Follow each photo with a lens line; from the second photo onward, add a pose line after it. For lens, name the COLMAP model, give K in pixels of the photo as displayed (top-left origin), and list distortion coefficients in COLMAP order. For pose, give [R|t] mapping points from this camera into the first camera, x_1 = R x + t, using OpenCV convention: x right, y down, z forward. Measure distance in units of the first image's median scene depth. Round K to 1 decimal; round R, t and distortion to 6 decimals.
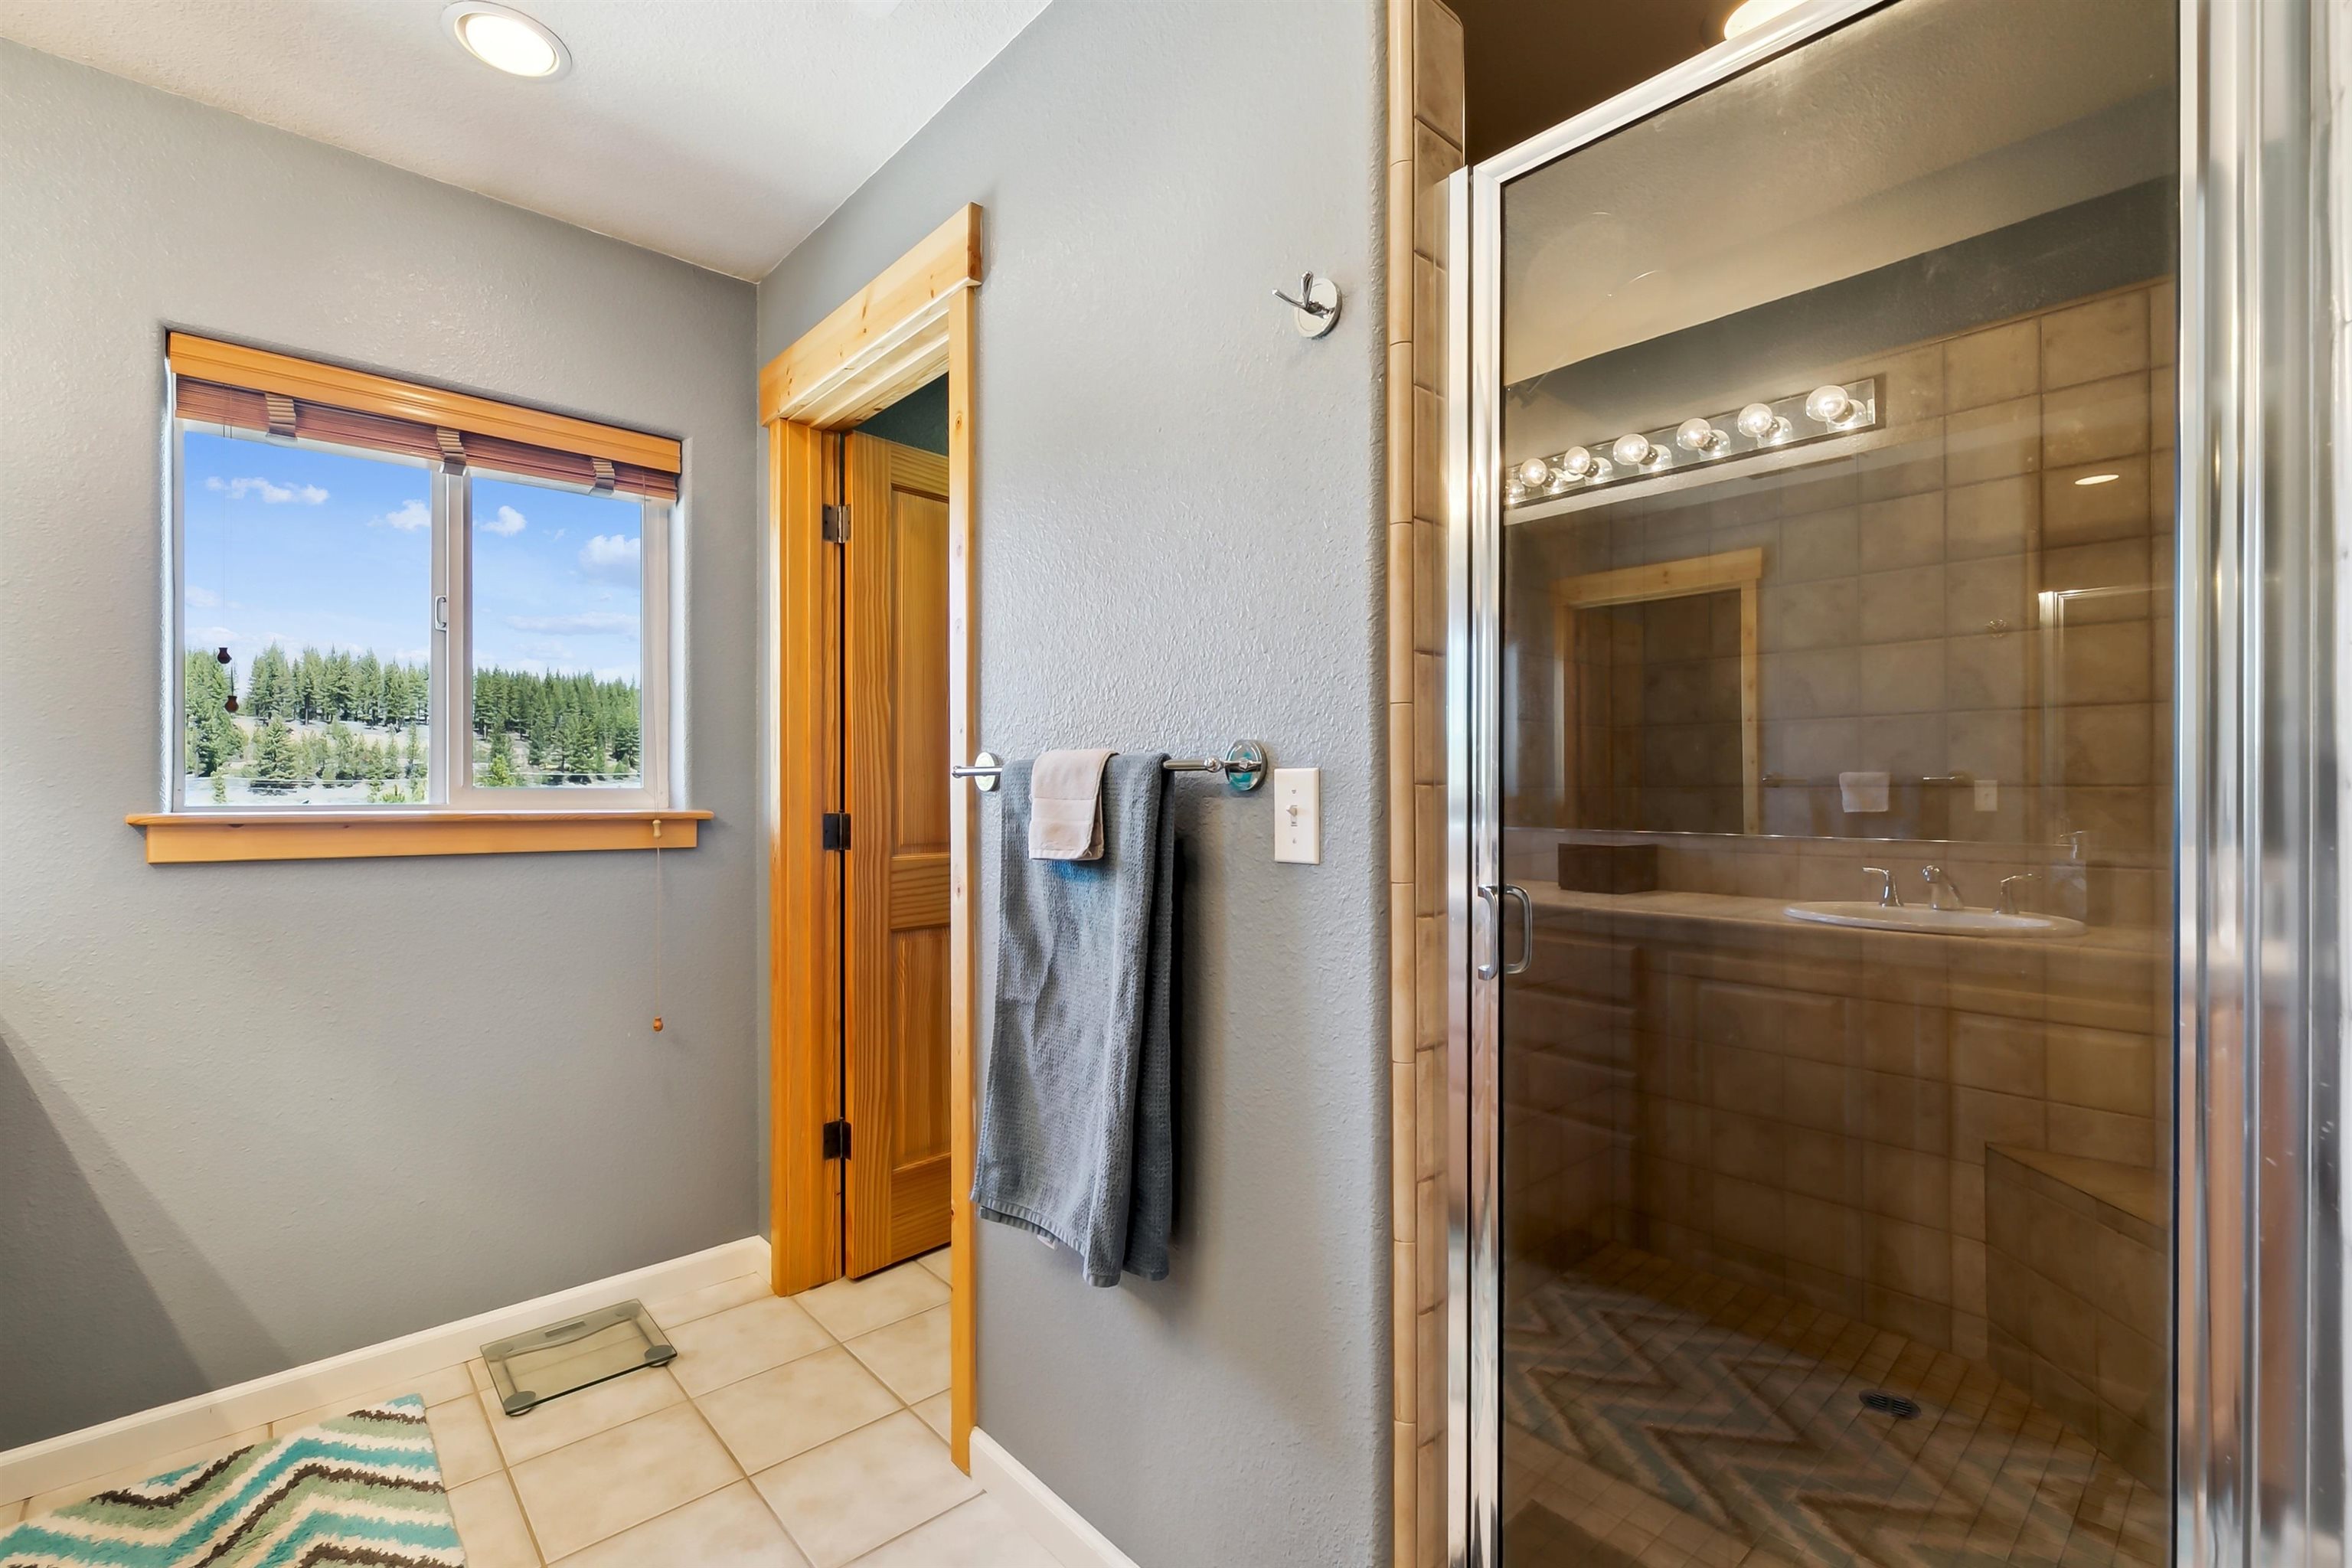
lens RADIAL K [[1030.9, 0, 1167.9], [0, 1030.9, 790.9], [0, 0, 1]] dist [0.001663, 0.000336]
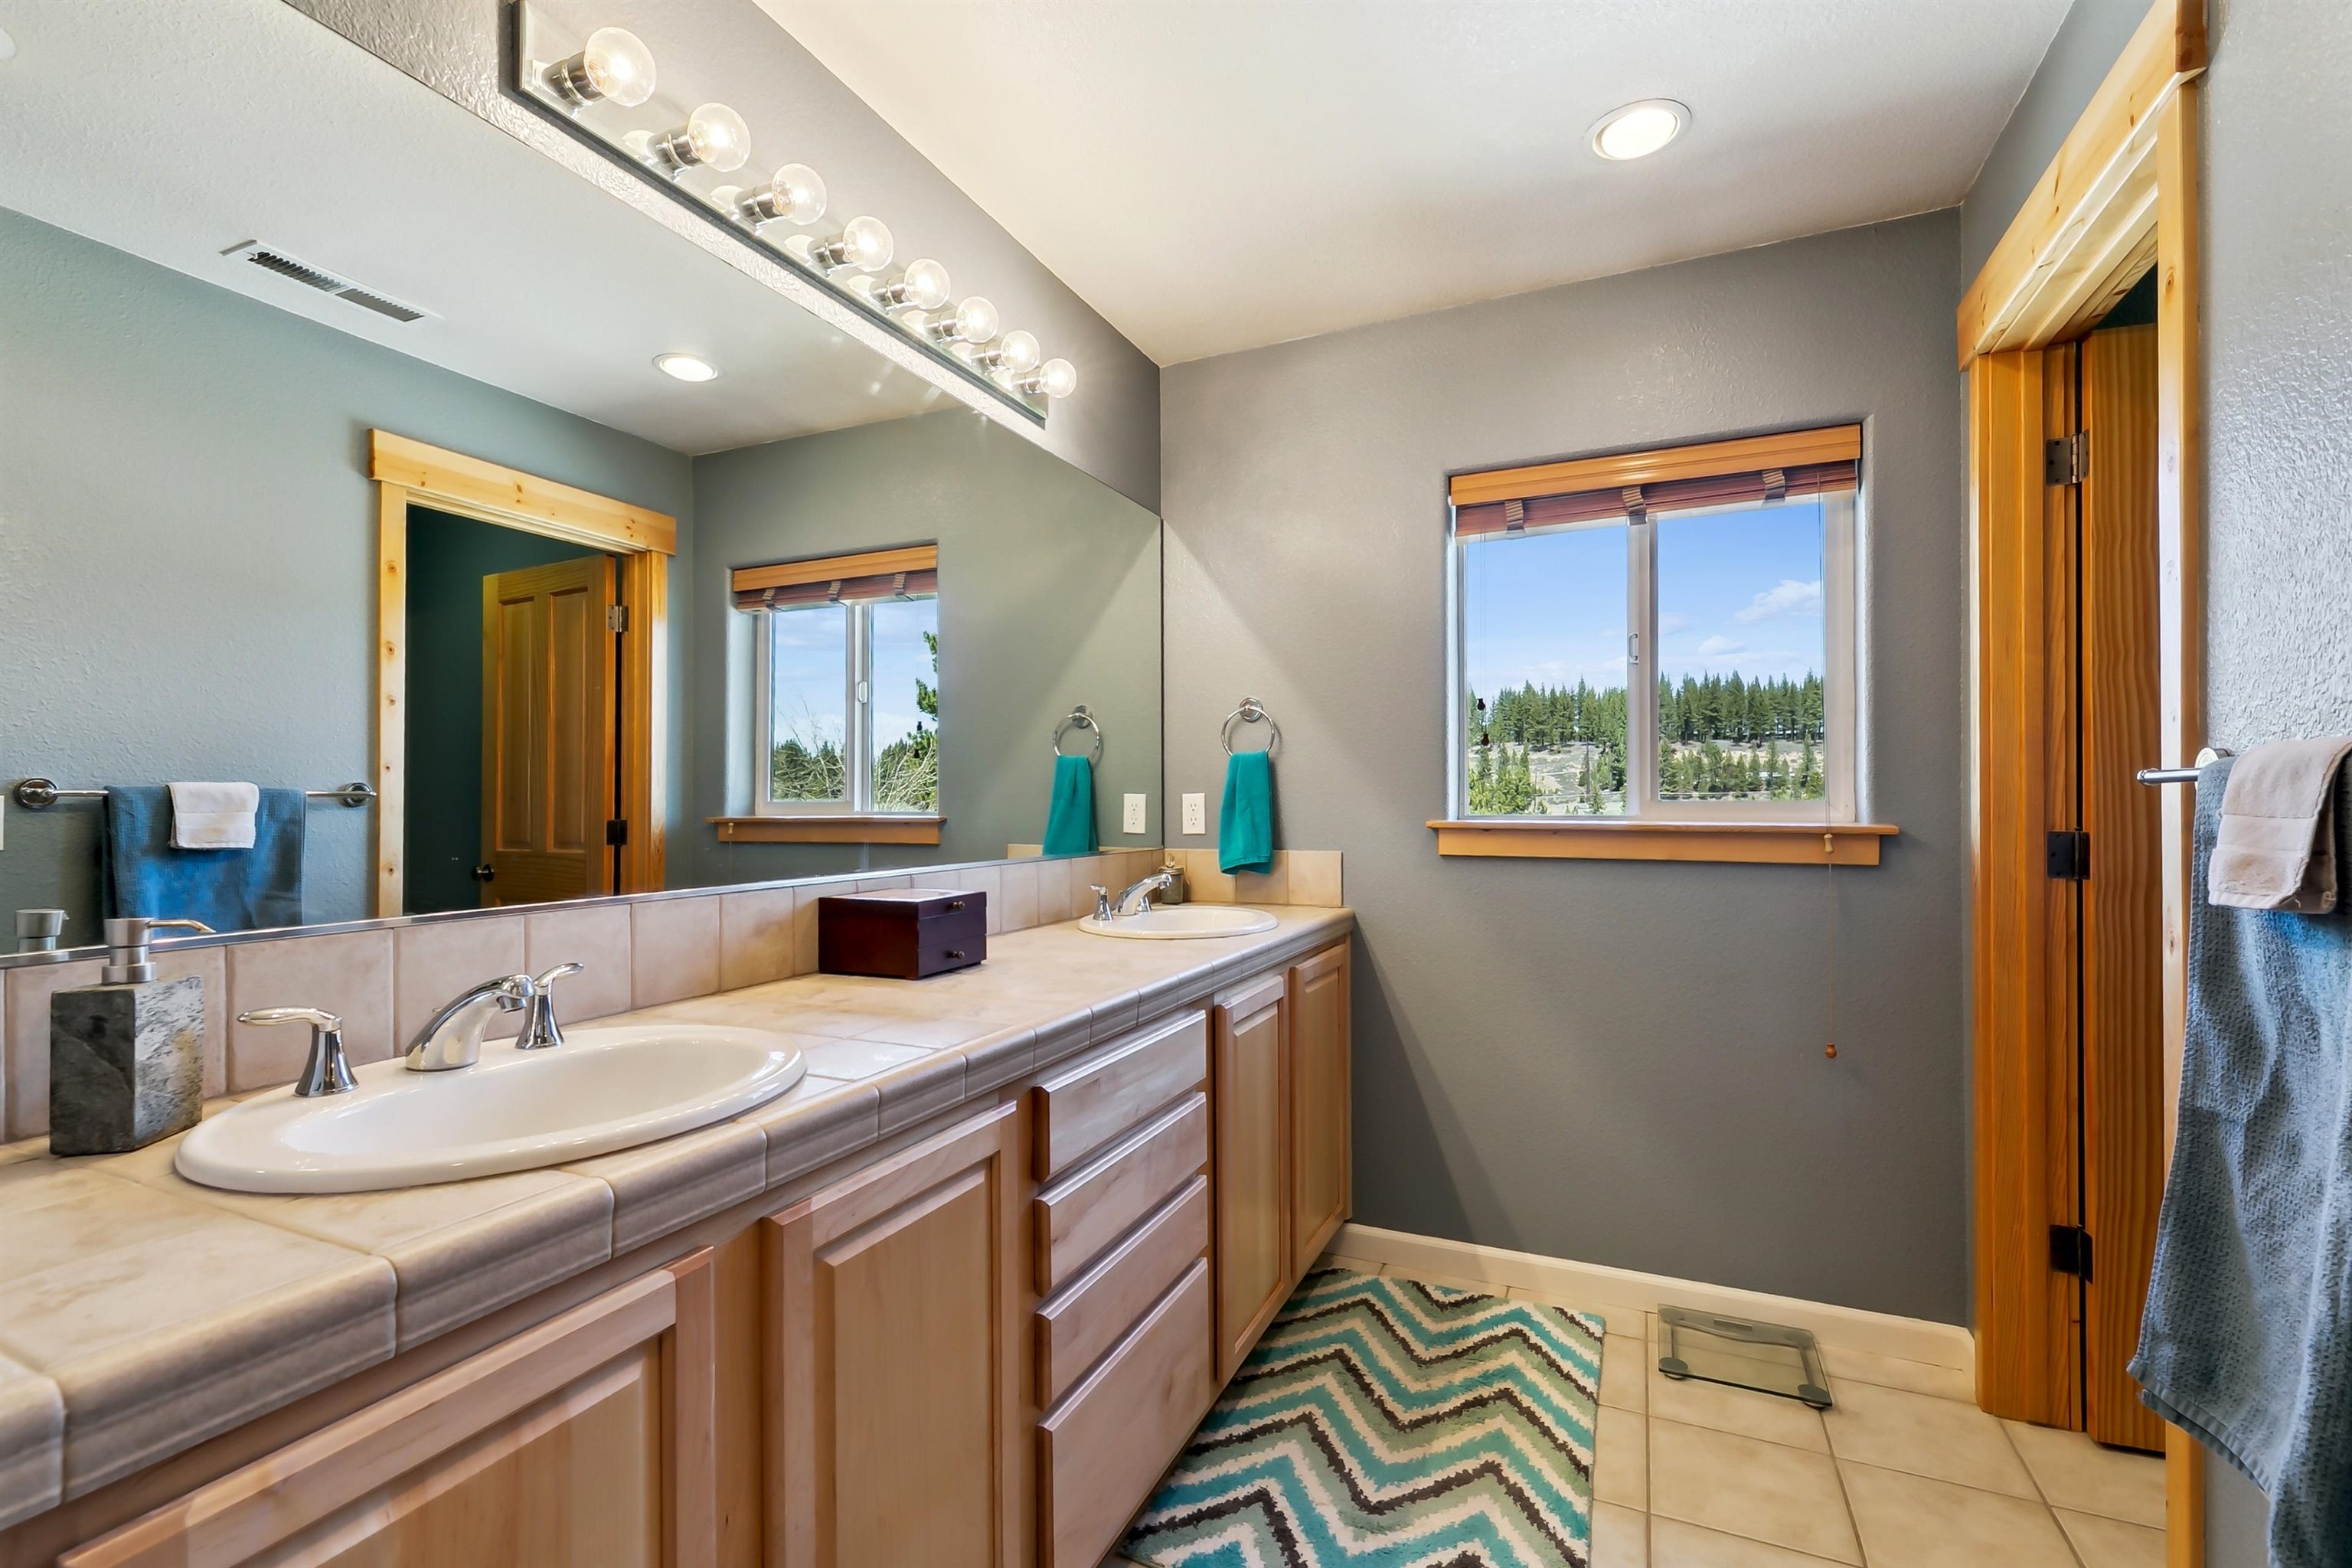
lens RADIAL K [[1044.0, 0, 1163.6], [0, 1044.0, 803.2], [0, 0, 1]] dist [0.002231, 0.000042]
pose [[0.393967, -0.001701, -0.919123, 0.176513], [0.002618, 0.999996, -0.000729, -0.001336], [0.919121, -0.002119, 0.393970, 0.077144]]
